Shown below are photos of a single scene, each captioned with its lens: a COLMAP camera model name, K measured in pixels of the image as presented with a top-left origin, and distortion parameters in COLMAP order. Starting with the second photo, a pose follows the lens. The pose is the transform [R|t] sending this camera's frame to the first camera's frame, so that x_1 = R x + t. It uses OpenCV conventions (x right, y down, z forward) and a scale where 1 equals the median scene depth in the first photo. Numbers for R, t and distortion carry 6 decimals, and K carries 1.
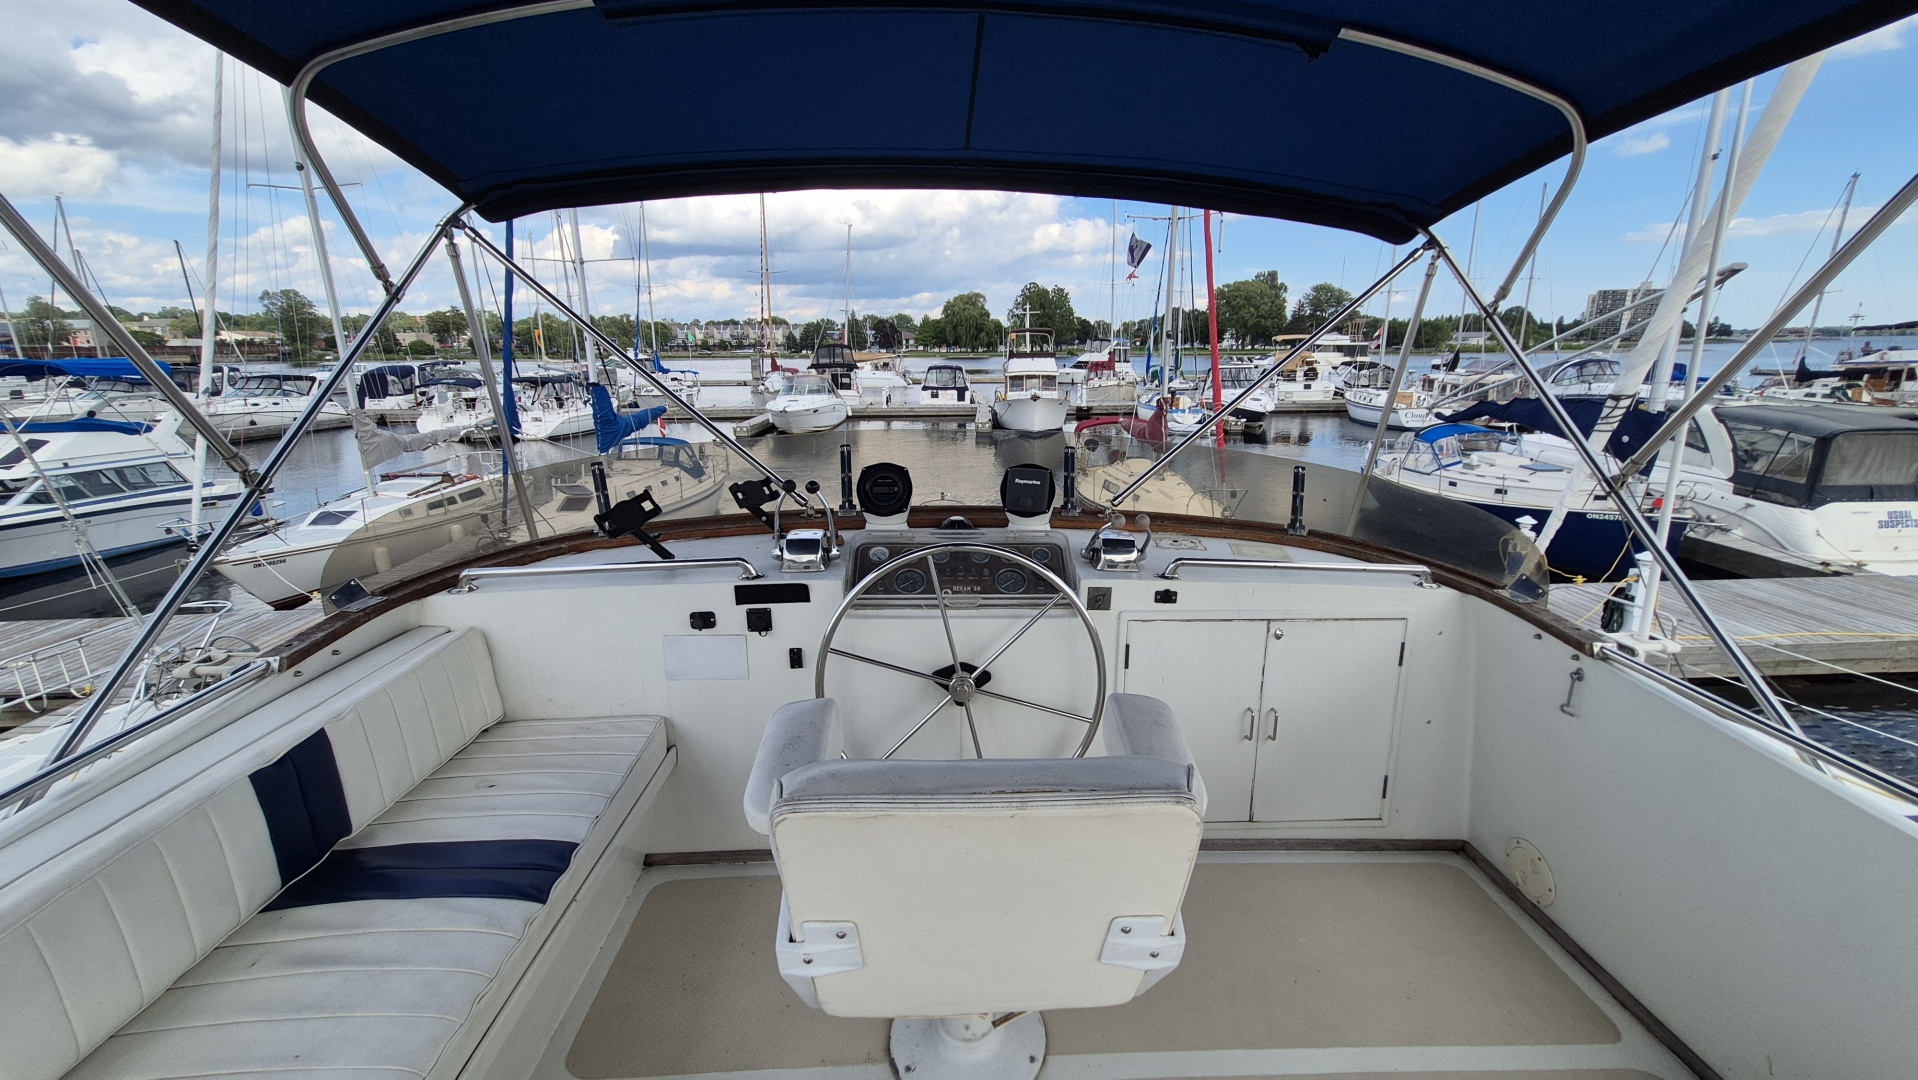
lens RADIAL K [[734.4, 0, 948.0], [0, 734.4, 534.3], [0, 0, 1]] dist [-0.014208, -0.000143]
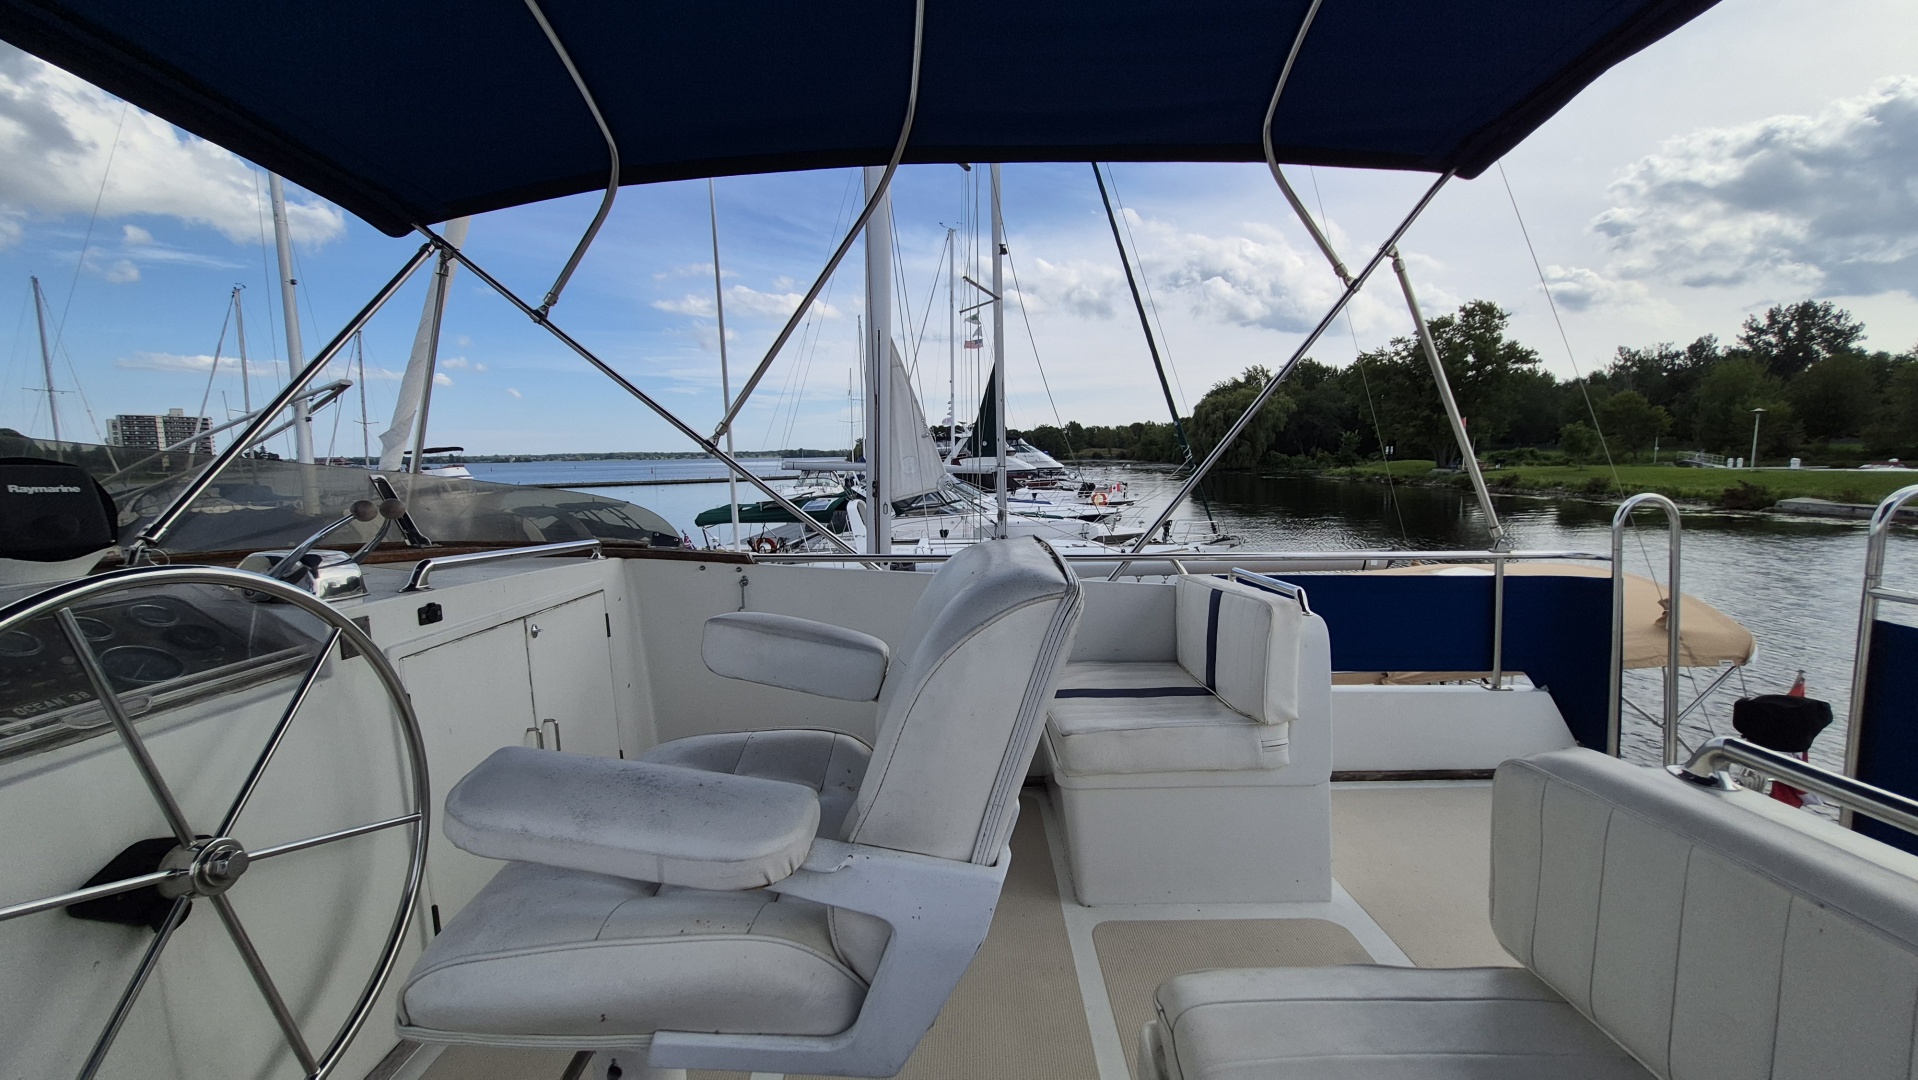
lens RADIAL K [[734.4, 0, 953.8], [0, 734.4, 544.3], [0, 0, 1]] dist [-0.014208, -0.000143]
pose [[0.016154, -0.103543, 0.994494, -0.385595], [0.255166, 0.962117, 0.096028, 0.081123], [-0.966762, 0.252210, 0.041963, 0.461637]]
